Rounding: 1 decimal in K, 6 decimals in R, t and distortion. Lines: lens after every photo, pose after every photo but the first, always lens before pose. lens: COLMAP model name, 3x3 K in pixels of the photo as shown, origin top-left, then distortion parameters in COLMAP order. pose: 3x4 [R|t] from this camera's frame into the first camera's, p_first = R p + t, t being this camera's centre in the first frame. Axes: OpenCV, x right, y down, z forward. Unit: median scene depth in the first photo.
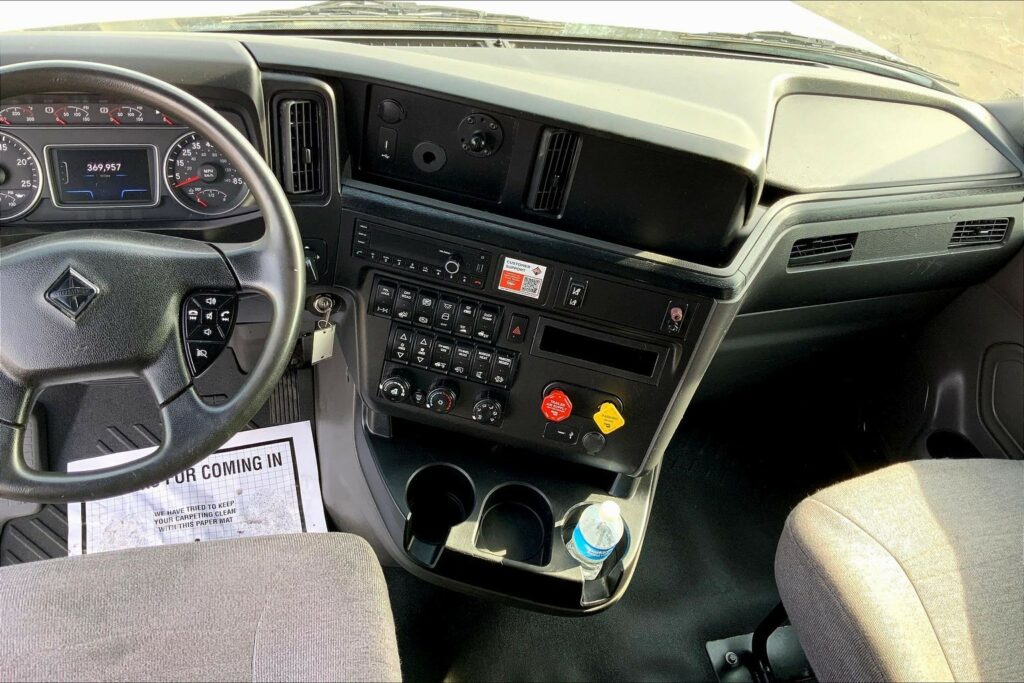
lens RADIAL K [[842.5, 0, 509.7], [0, 842.5, 343.5], [0, 0, 1]] dist [0.088052, -0.173416]
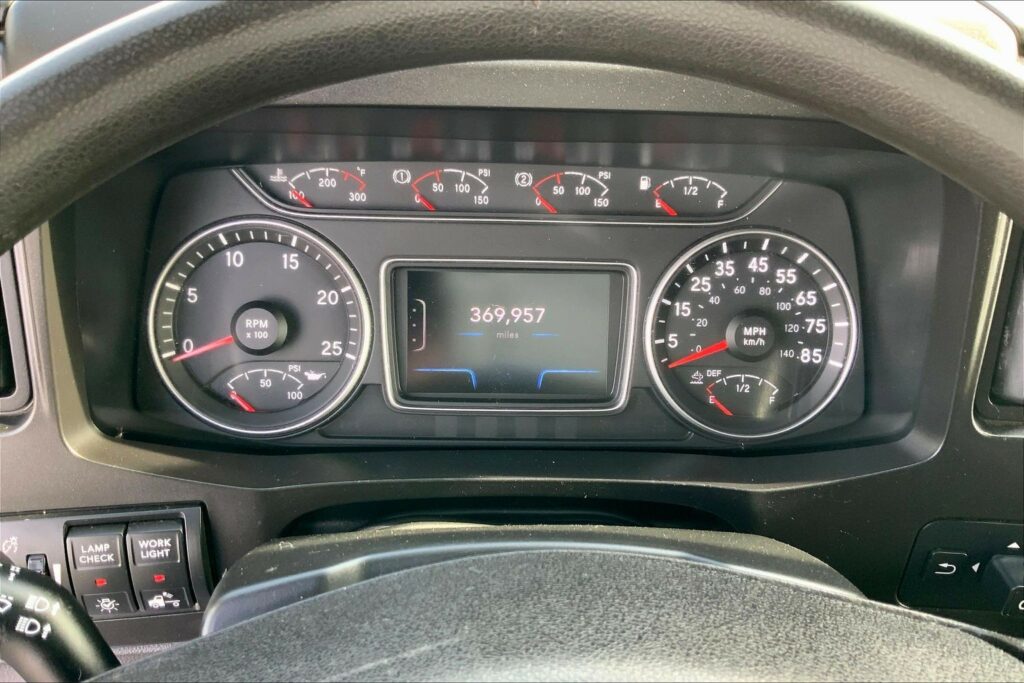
lens RADIAL K [[842.5, 0, 506.0], [0, 842.5, 348.5], [0, 0, 1]] dist [0.088052, -0.173416]
pose [[0.971141, 0.040968, -0.234963, -0.371376], [-0.072357, 0.989316, -0.126567, -0.135674], [0.227267, 0.139916, 0.963729, 0.592325]]
